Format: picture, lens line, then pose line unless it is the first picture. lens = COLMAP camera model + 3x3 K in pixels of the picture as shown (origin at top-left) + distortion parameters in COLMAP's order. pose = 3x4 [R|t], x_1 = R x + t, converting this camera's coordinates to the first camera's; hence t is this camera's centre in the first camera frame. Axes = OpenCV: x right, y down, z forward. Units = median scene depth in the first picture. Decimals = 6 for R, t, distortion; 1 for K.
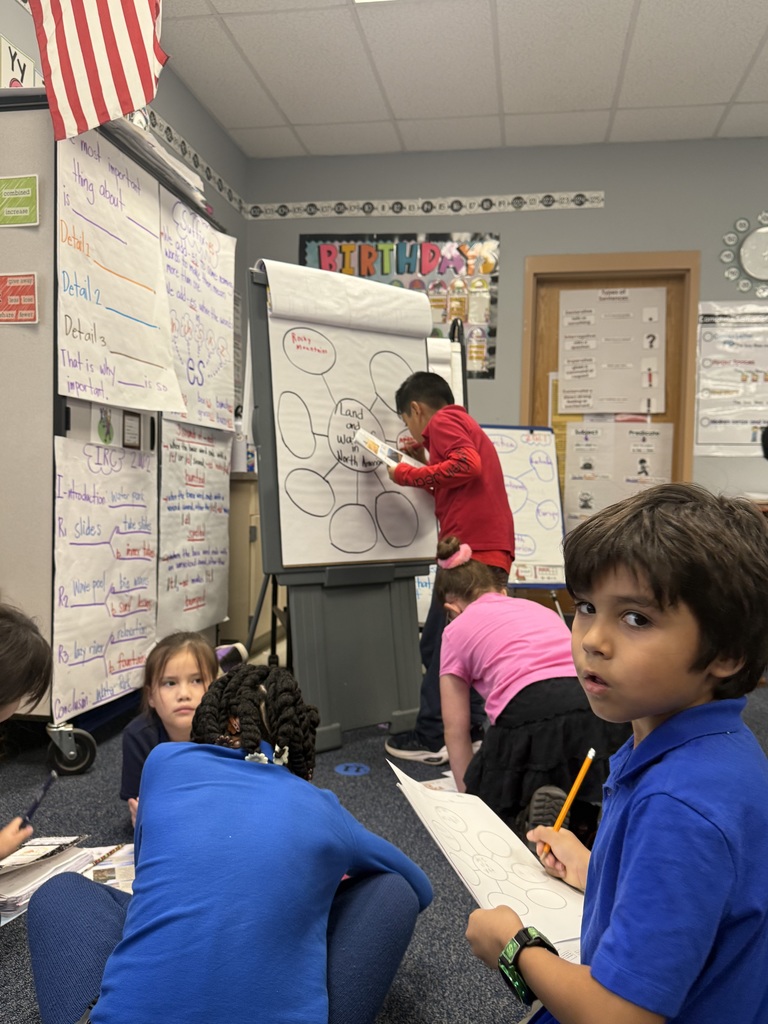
lens RADIAL K [[878.3, 0, 384.0], [0, 878.3, 512.0], [0, 0, 1]] dist [0.143284, -0.387829]
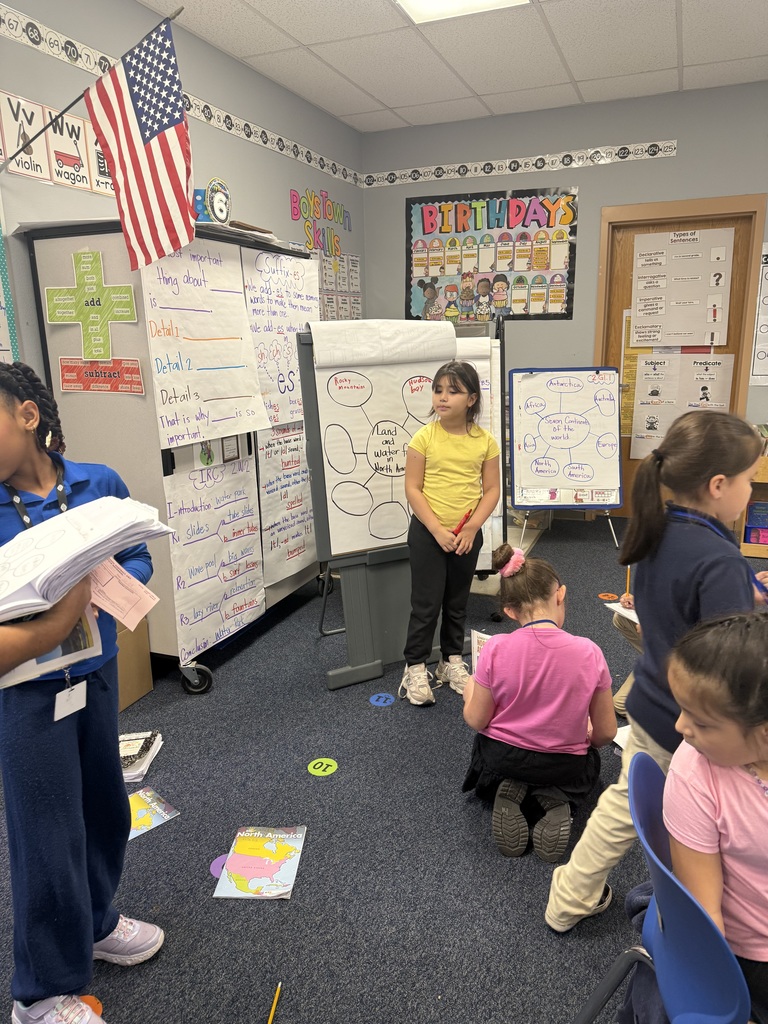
lens RADIAL K [[721.8, 0, 383.9], [0, 721.8, 515.8], [0, 0, 1]] dist [0.101559, -0.182385]
pose [[0.975962, 0.012363, -0.217589, 0.175032], [0.033694, 0.977827, 0.206686, -0.192581], [0.215319, -0.209049, 0.953906, -0.038274]]
